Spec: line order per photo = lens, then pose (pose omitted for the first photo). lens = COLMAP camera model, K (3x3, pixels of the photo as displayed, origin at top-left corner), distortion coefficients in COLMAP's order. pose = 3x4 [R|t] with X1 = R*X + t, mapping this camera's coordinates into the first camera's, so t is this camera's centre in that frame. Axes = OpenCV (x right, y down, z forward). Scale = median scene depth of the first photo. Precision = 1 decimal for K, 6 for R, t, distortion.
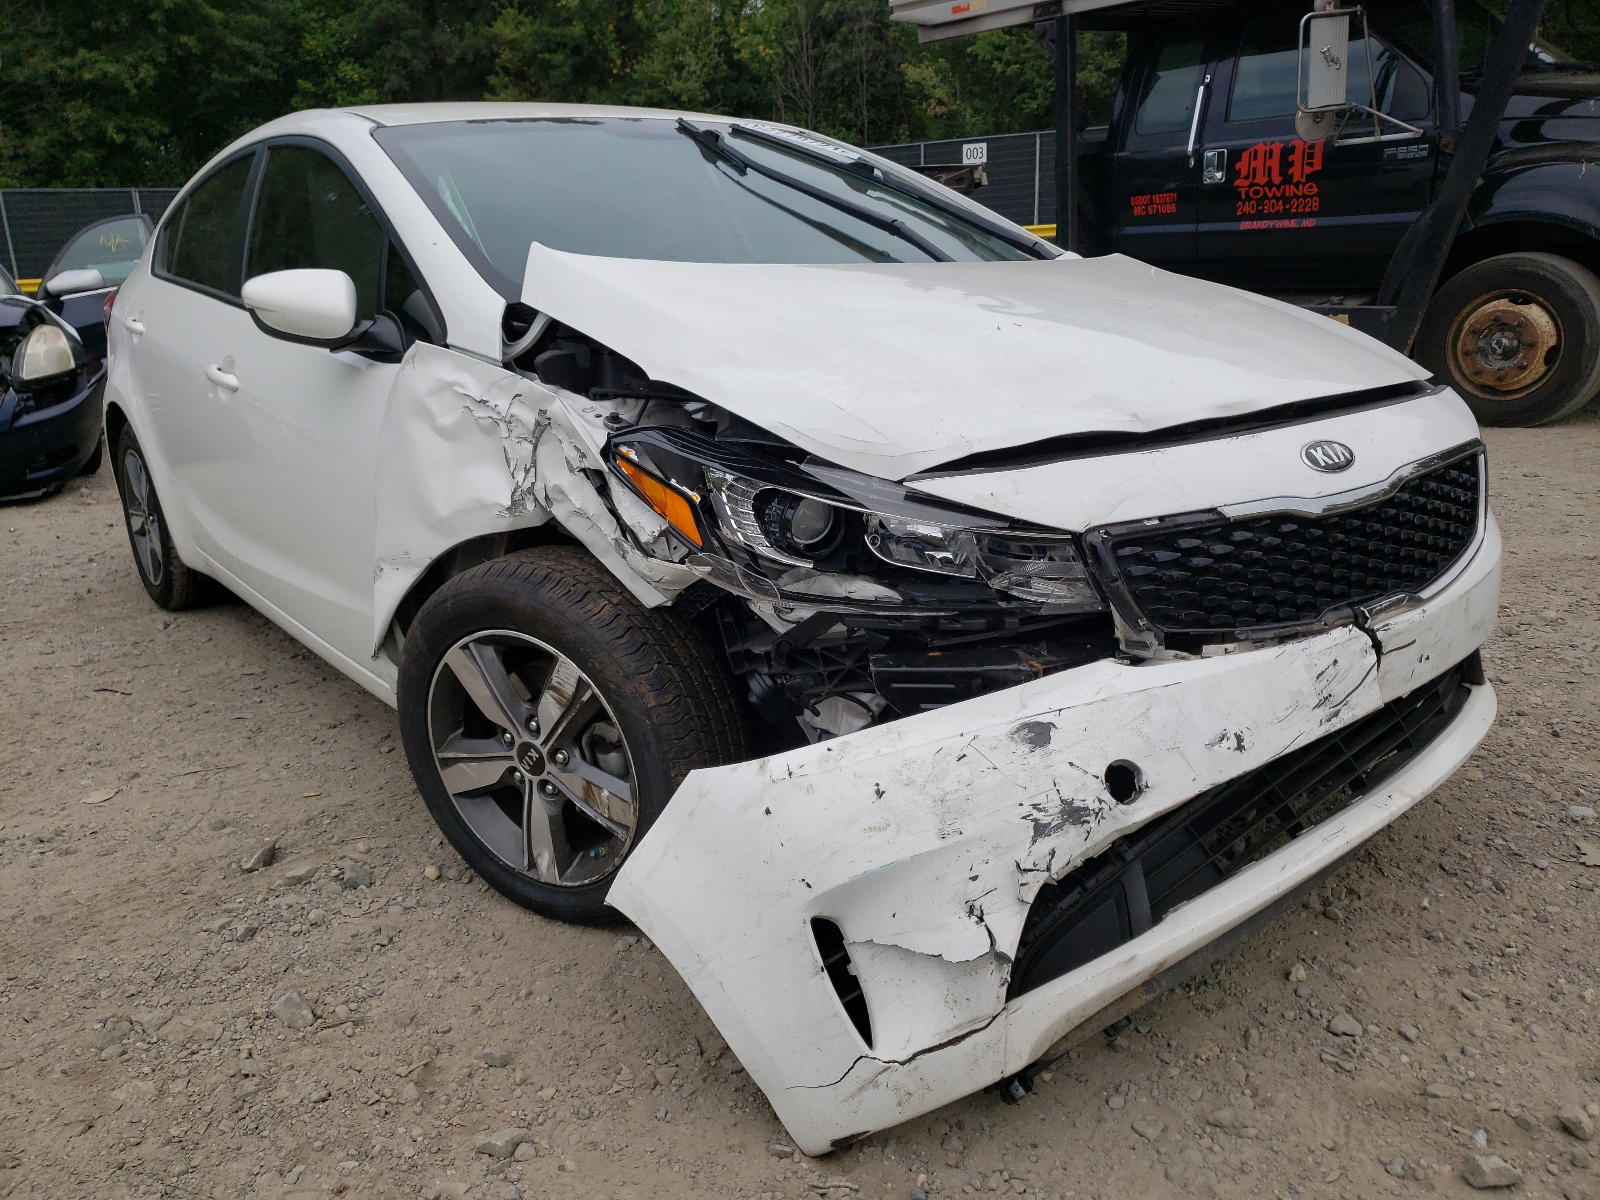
lens RADIAL K [[1215.5, 0, 800.0], [0, 1215.5, 600.0], [0, 0, 1]] dist [0.004526, -0.003513]
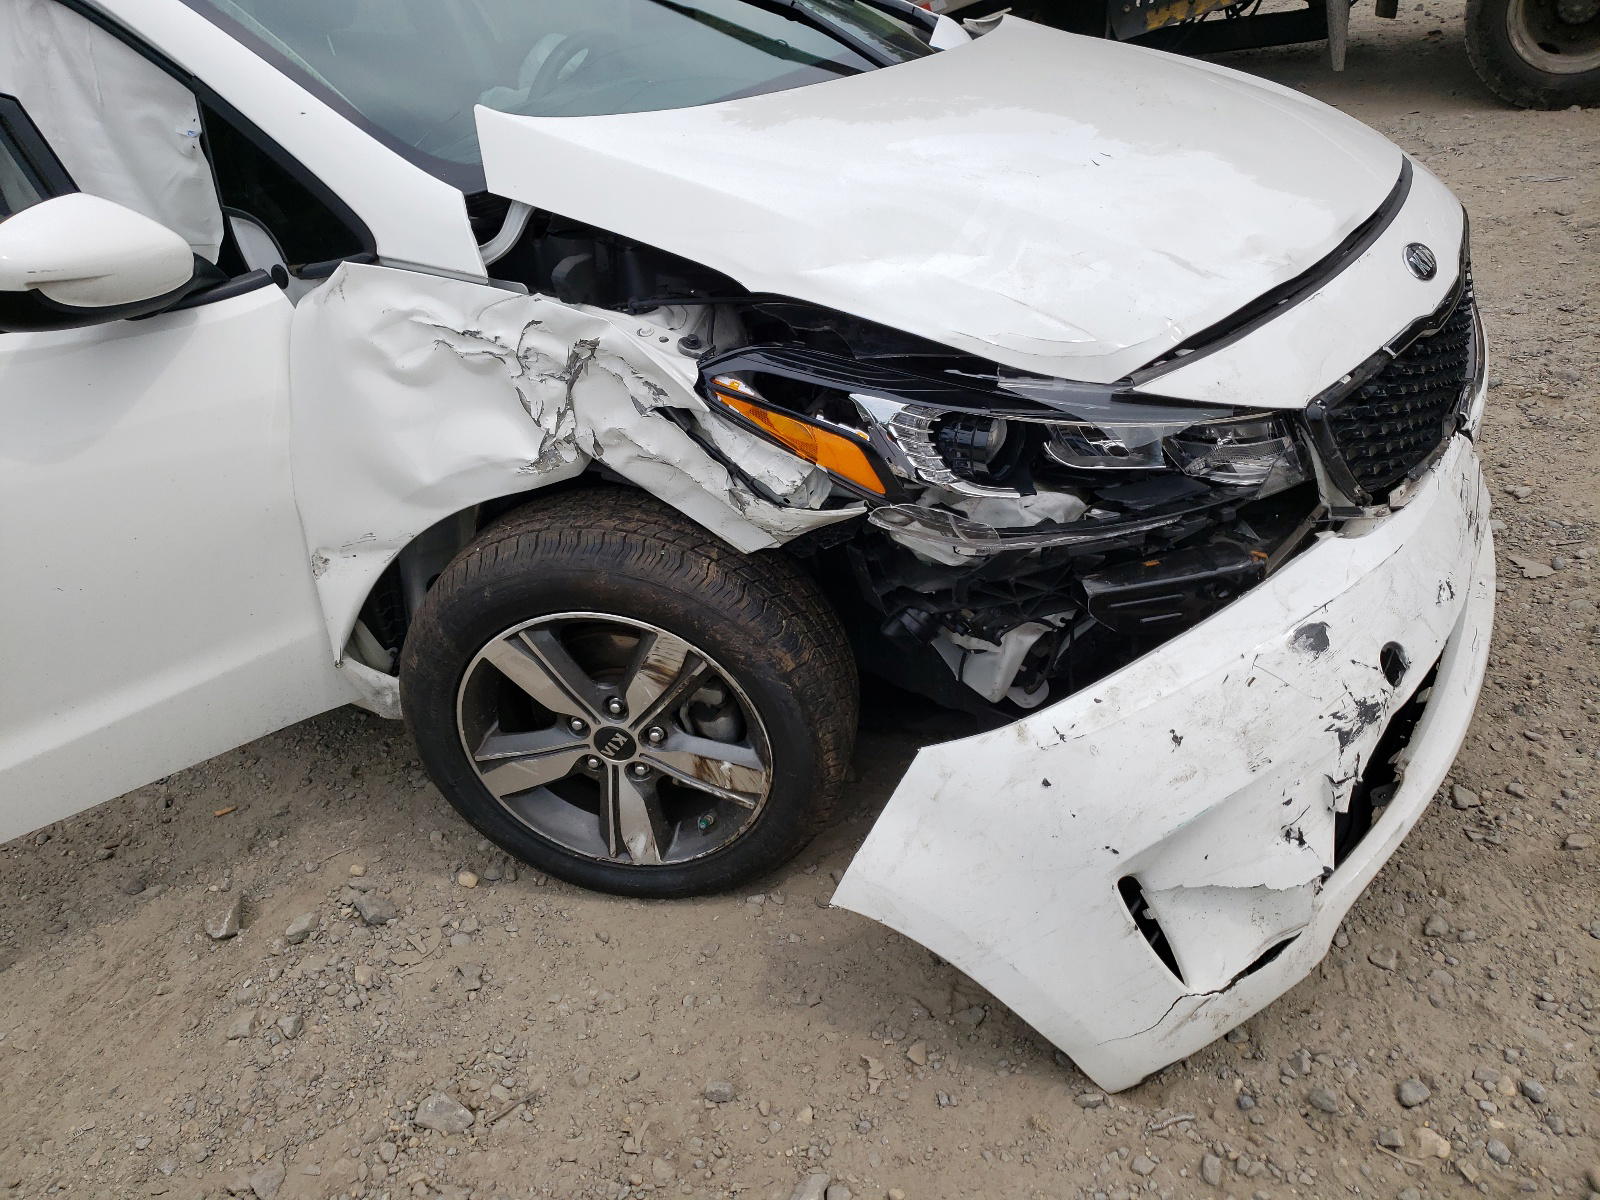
lens RADIAL K [[1209.7, 0, 800.2], [0, 1209.7, 571.4], [0, 0, 1]] dist [0.003386, 0.003312]
pose [[0.933742, -0.221320, 0.281324, -0.331947], [0.159571, 0.960895, 0.226314, -0.166435], [-0.320411, -0.166428, 0.932544, 0.202008]]
